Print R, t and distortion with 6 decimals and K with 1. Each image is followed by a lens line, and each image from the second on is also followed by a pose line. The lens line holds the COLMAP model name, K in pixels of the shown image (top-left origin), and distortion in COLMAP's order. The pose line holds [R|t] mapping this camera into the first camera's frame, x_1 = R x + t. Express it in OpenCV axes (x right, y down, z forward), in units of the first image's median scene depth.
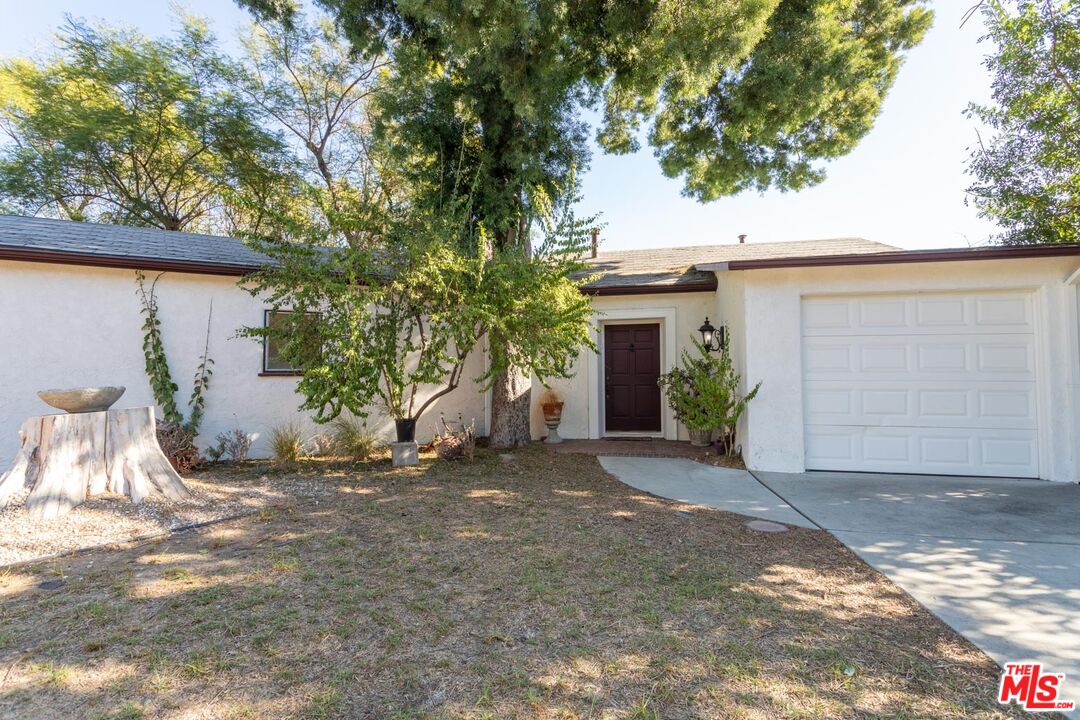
lens RADIAL K [[511.9, 0, 539.1], [0, 511.9, 355.6], [0, 0, 1]] dist [0.002751, 0.001251]
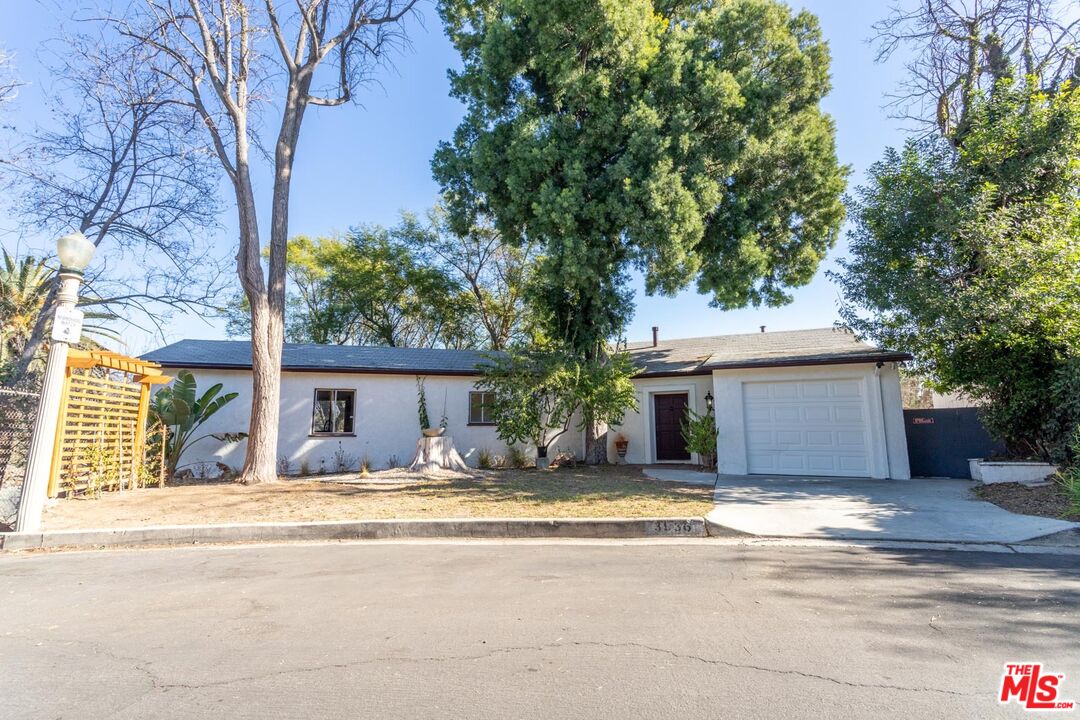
lens RADIAL K [[511.9, 0, 539.1], [0, 511.9, 355.6], [0, 0, 1]] dist [0.002751, 0.001251]
pose [[0.979492, -0.029916, -0.199249, 0.119119], [0.008645, 0.994245, -0.106780, -0.014138], [0.201297, 0.102868, 0.974114, -0.854993]]
